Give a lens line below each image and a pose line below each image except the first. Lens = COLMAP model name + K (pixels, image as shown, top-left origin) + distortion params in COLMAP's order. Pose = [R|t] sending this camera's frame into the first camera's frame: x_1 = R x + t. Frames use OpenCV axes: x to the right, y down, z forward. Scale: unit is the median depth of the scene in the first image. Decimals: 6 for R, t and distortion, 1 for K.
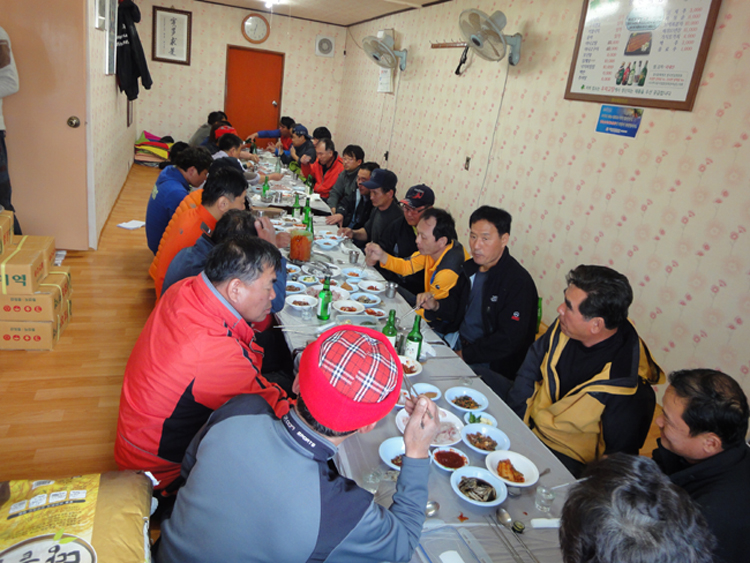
lens RADIAL K [[537.8, 0, 373.6], [0, 537.8, 277.3], [0, 0, 1]] dist [-0.034618, 0.013277]
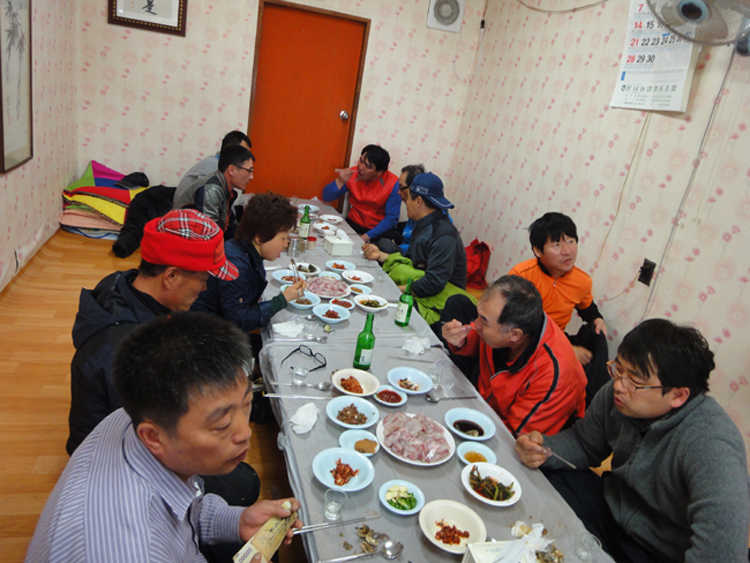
lens RADIAL K [[537.8, 0, 373.6], [0, 537.8, 277.3], [0, 0, 1]] dist [-0.034618, 0.013277]
pose [[0.998082, 0.048342, -0.038666, -0.133870], [-0.048297, 0.998831, 0.002104, -0.176295], [0.038722, -0.000232, 0.999250, 0.495923]]
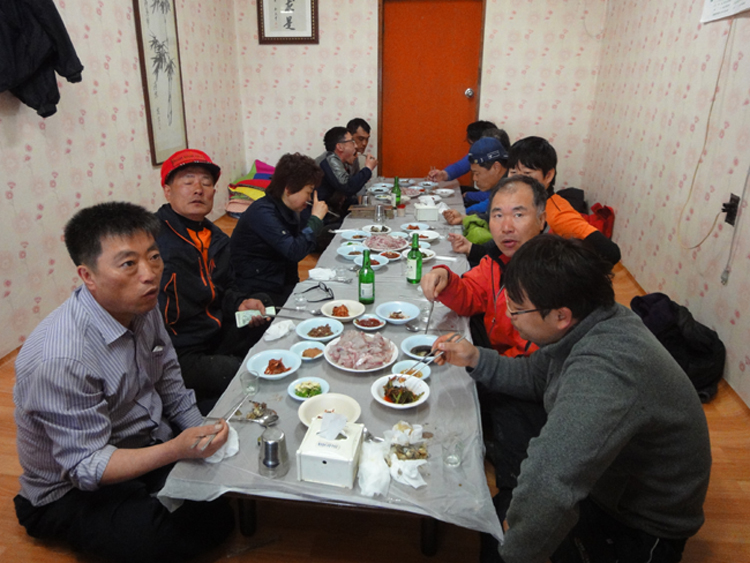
lens RADIAL K [[537.8, 0, 373.6], [0, 537.8, 277.3], [0, 0, 1]] dist [-0.034618, 0.013277]
pose [[0.887024, 0.037688, -0.460182, -0.015002], [-0.038919, 0.999219, 0.006817, -0.147094], [0.460080, 0.011863, 0.887798, 0.506364]]
